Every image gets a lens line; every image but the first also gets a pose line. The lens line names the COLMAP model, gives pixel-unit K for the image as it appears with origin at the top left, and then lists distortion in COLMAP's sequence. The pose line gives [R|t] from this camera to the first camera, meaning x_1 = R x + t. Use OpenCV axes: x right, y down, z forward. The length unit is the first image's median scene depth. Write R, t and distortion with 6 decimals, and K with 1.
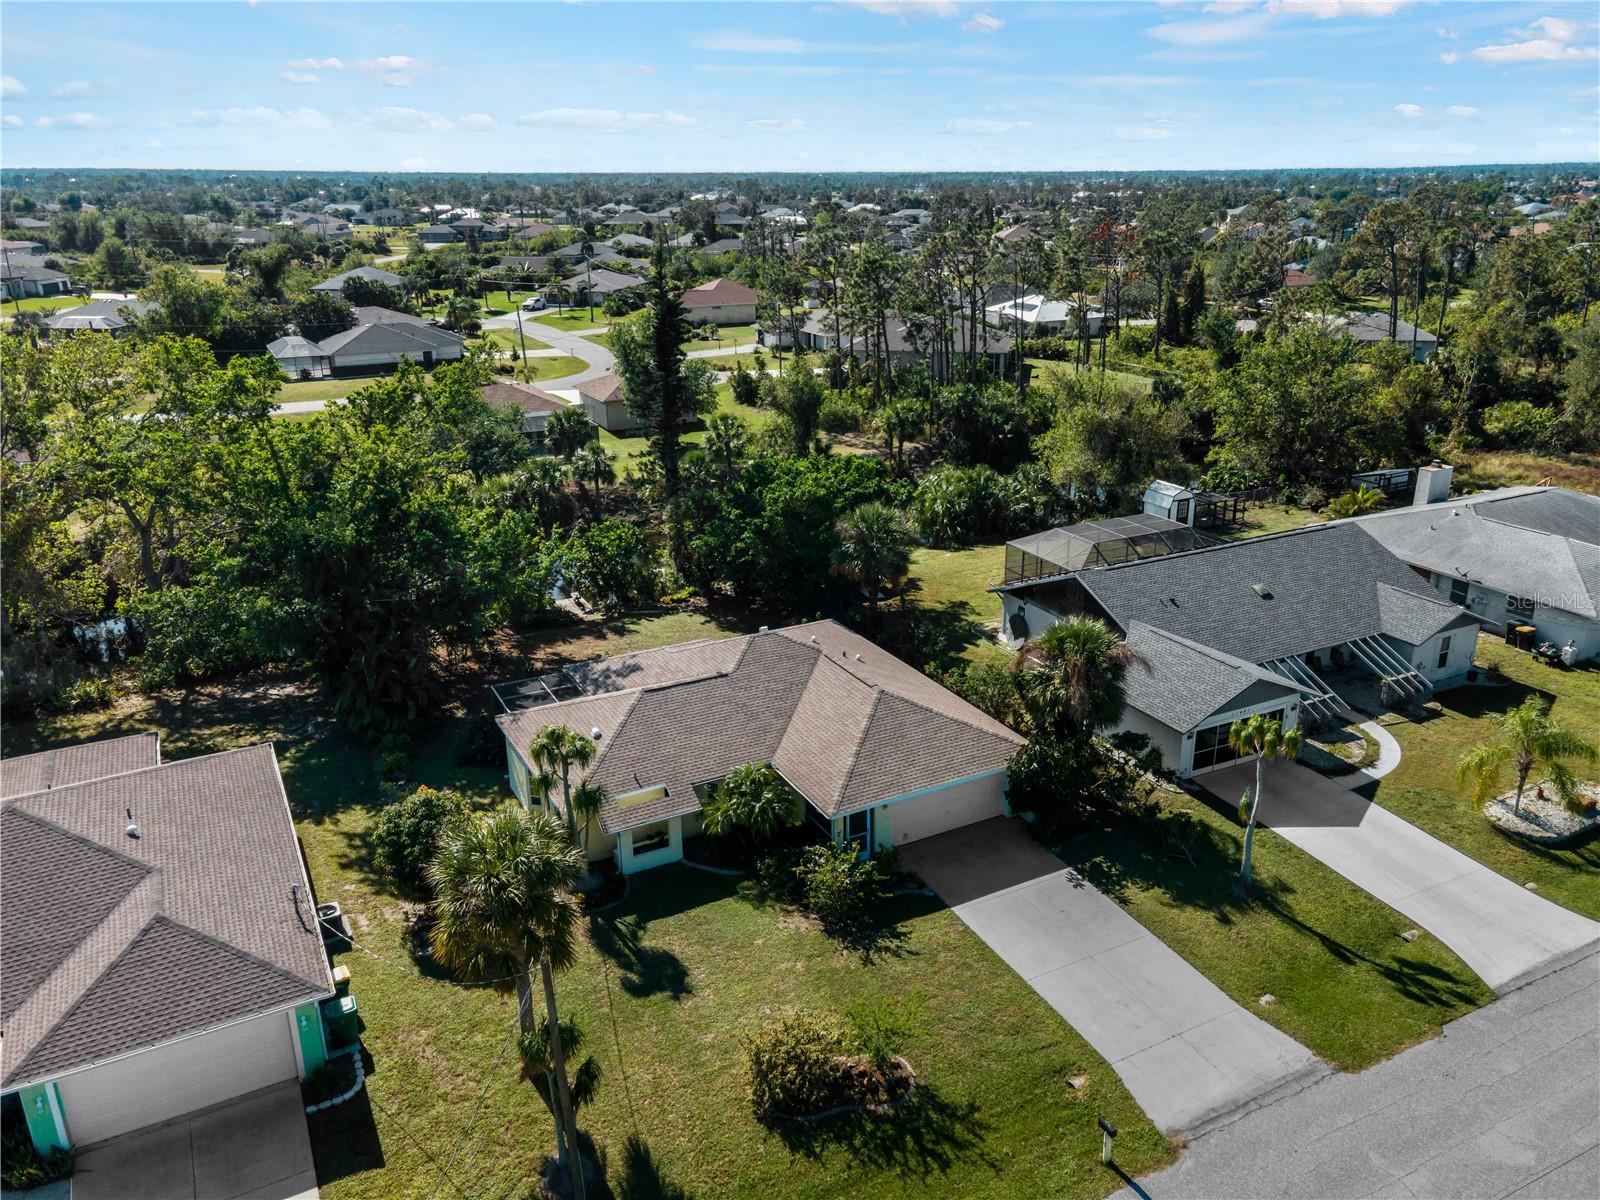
lens RADIAL K [[1182.5, 0, 838.6], [0, 1182.5, 618.3], [0, 0, 1]] dist [0.015070, 0.015714]
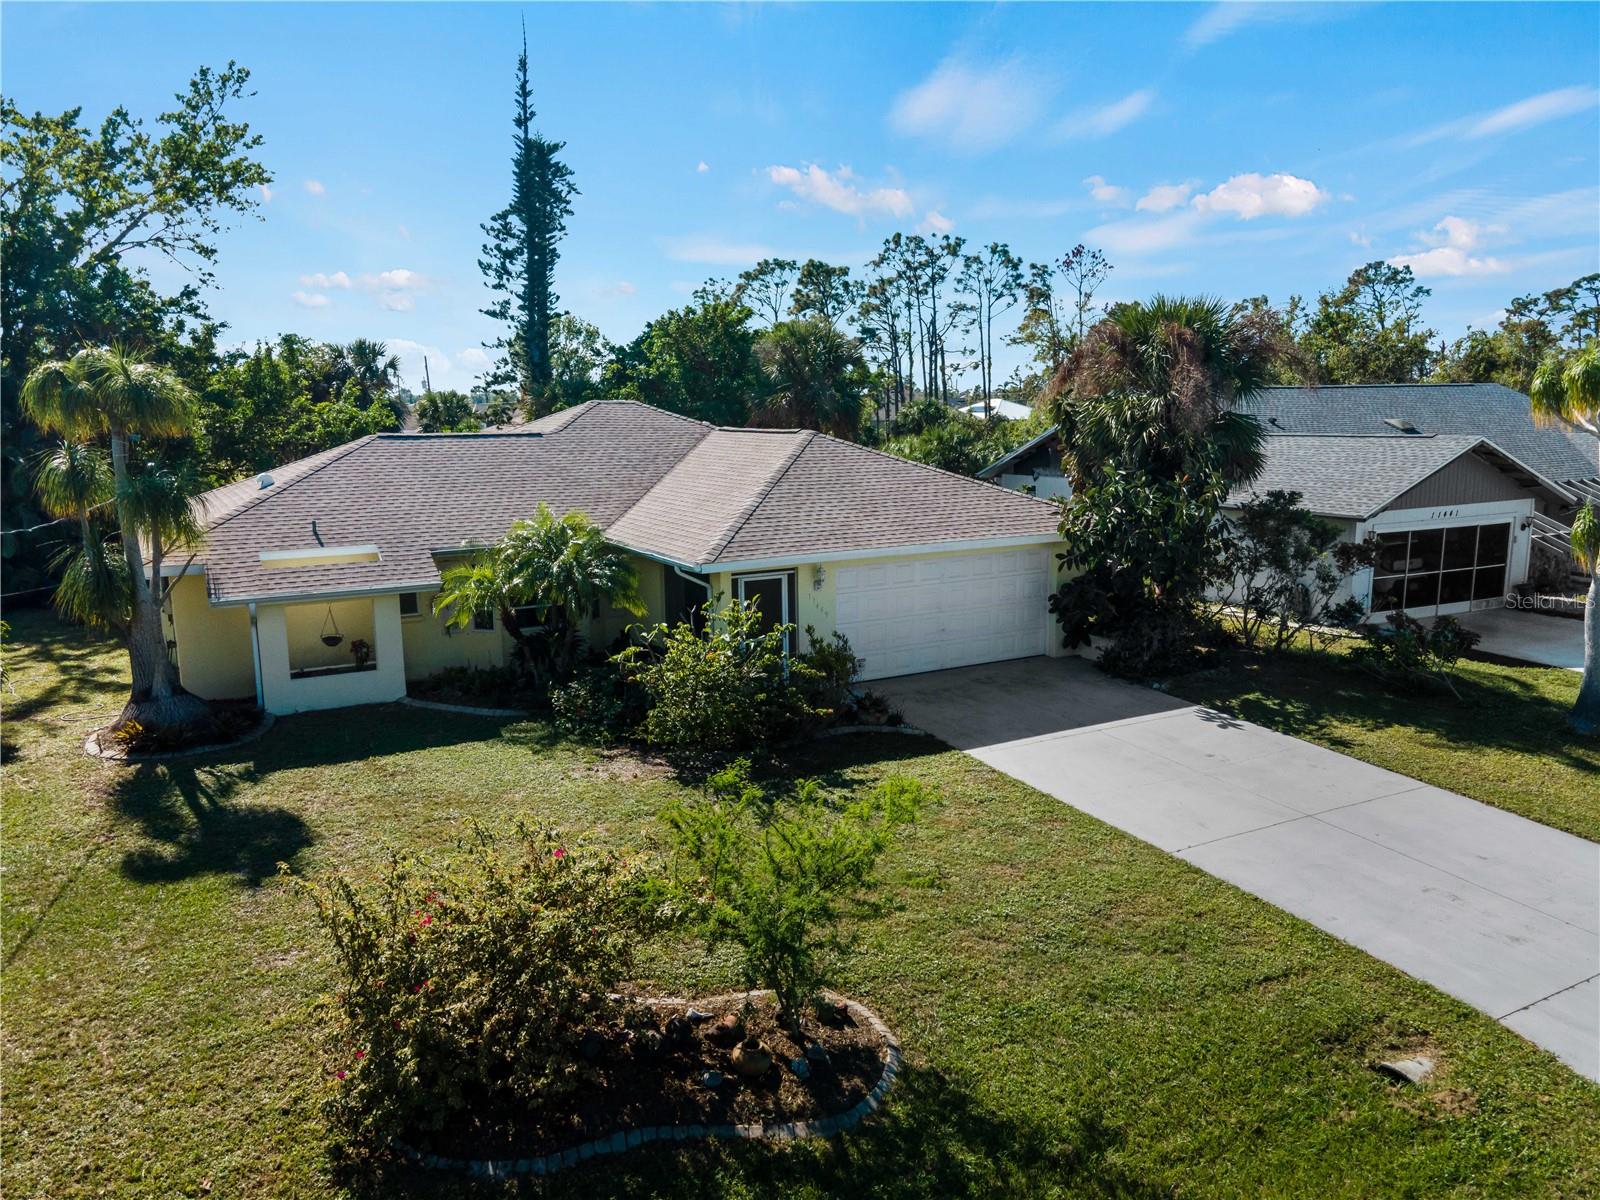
lens RADIAL K [[1147.3, 0, 803.3], [0, 1147.3, 600.8], [0, 0, 1]] dist [0.034594, 0.004331]
pose [[0.999958, -0.007661, 0.005080, 0.033191], [0.008470, 0.982603, -0.185523, 0.279258], [-0.003570, 0.185558, 0.982627, 0.577098]]
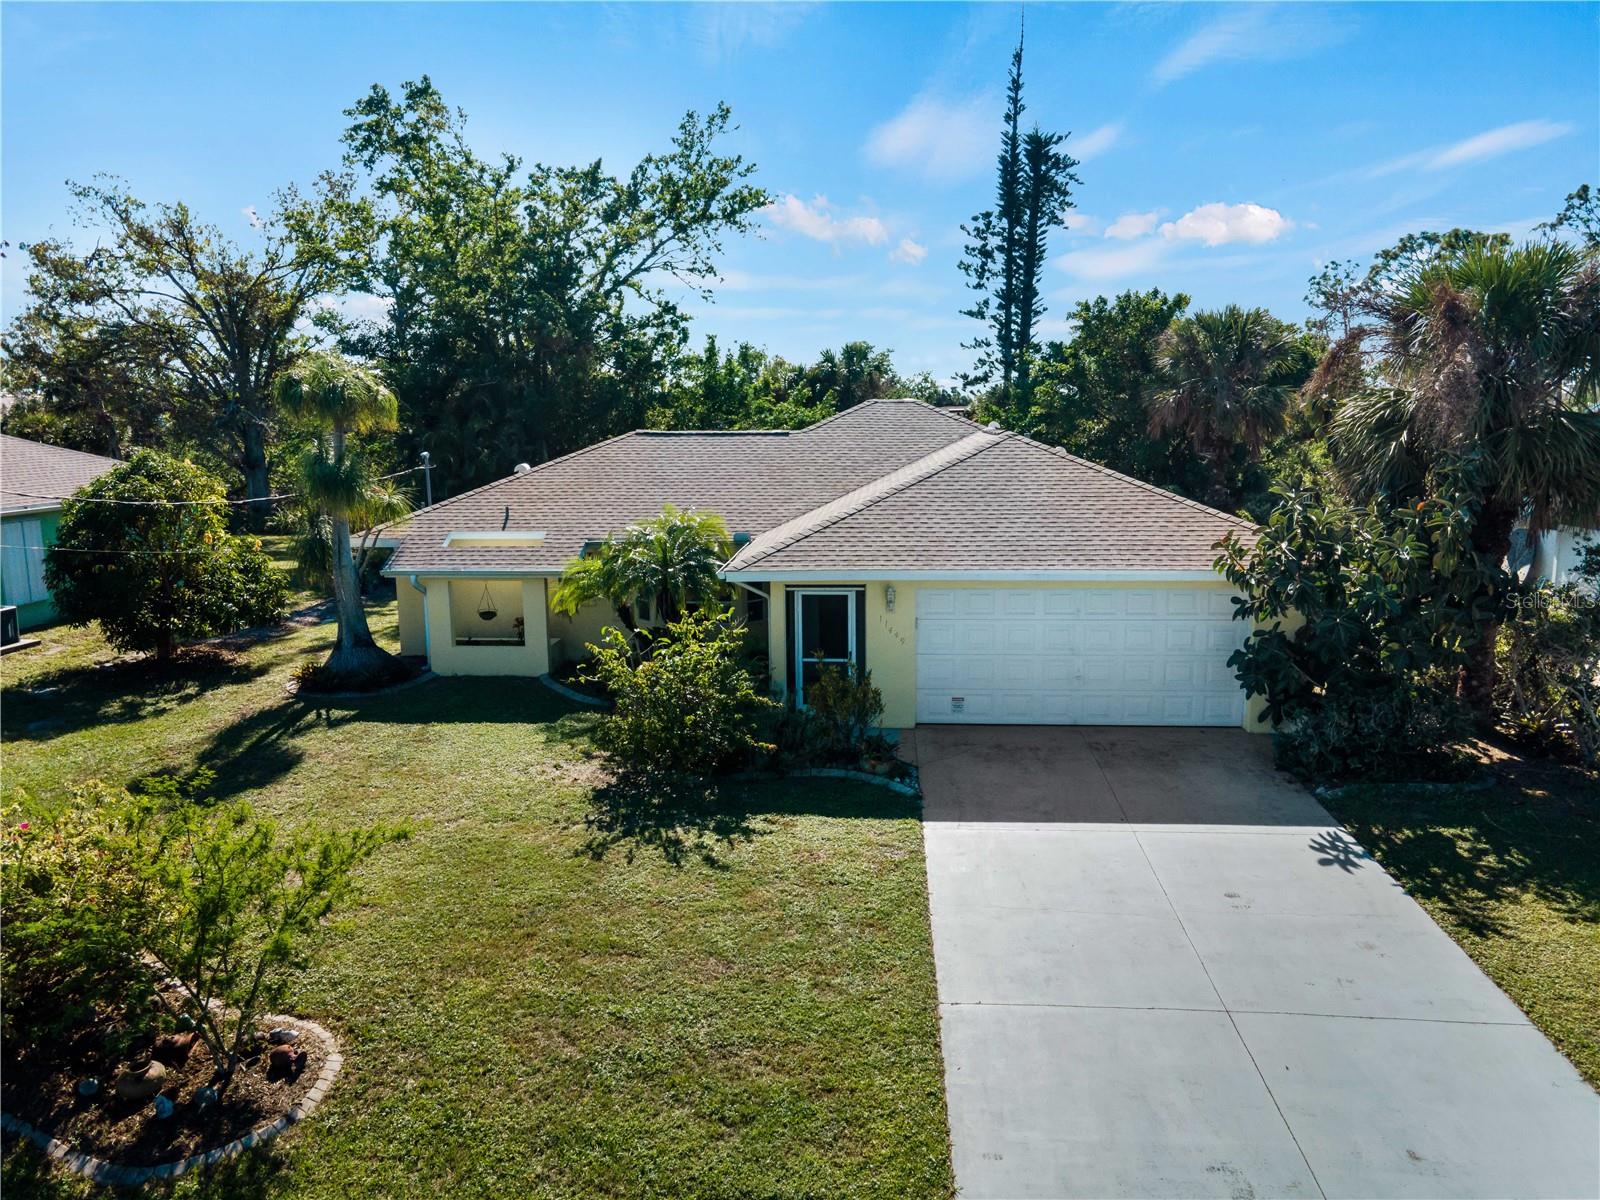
lens RADIAL K [[1147.3, 0, 810.6], [0, 1147.3, 598.5], [0, 0, 1]] dist [0.034594, 0.004331]
pose [[0.844202, 0.083164, -0.529535, 0.260052], [-0.182482, 0.973471, -0.138035, 0.241275], [0.504008, 0.213160, 0.836982, 0.688050]]
